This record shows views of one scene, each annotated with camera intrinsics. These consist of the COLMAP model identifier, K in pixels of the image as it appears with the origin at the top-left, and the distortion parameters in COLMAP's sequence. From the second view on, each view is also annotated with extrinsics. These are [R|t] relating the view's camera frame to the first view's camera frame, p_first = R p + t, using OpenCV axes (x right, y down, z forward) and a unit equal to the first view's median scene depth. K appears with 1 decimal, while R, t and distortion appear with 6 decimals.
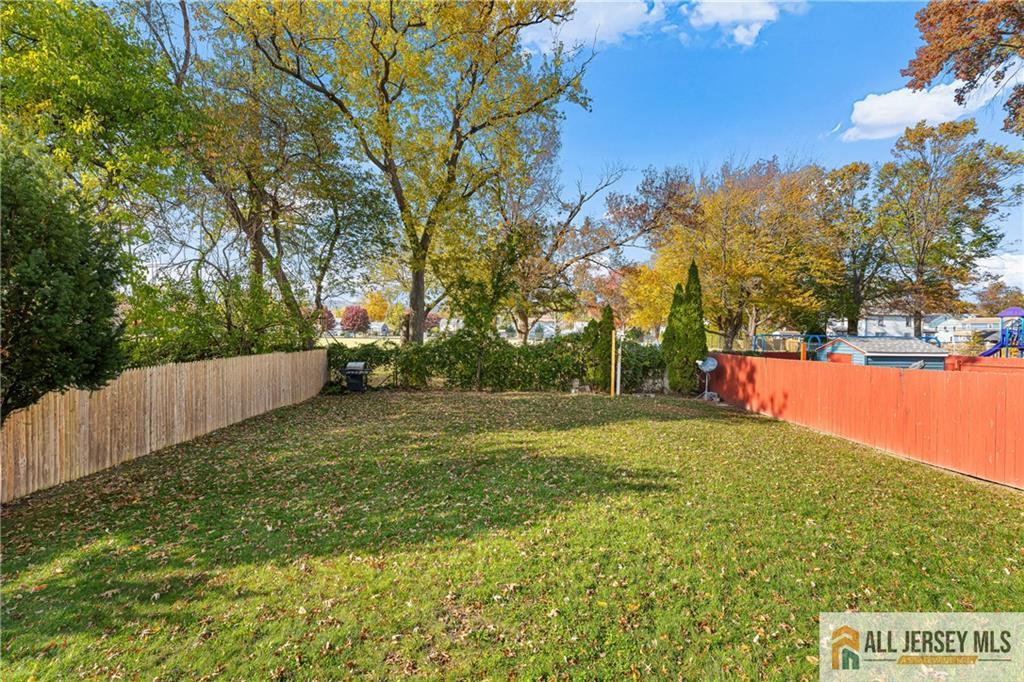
lens RADIAL K [[448.1, 0, 511.3], [0, 448.1, 338.7], [0, 0, 1]] dist [-0.001638, -0.000185]
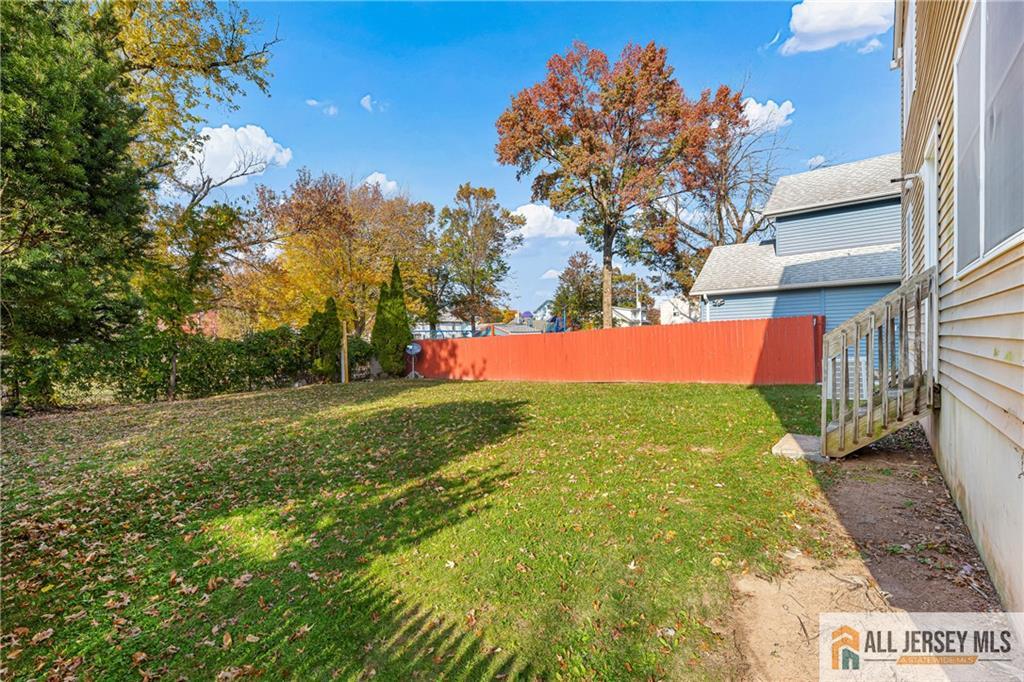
lens RADIAL K [[440.2, 0, 508.7], [0, 440.2, 348.1], [0, 0, 1]] dist [0.000611, 0.000203]
pose [[0.639971, -0.053950, 0.766503, -0.308686], [0.054748, 0.998198, 0.024547, 0.041241], [-0.766446, 0.026255, 0.641772, 0.030813]]
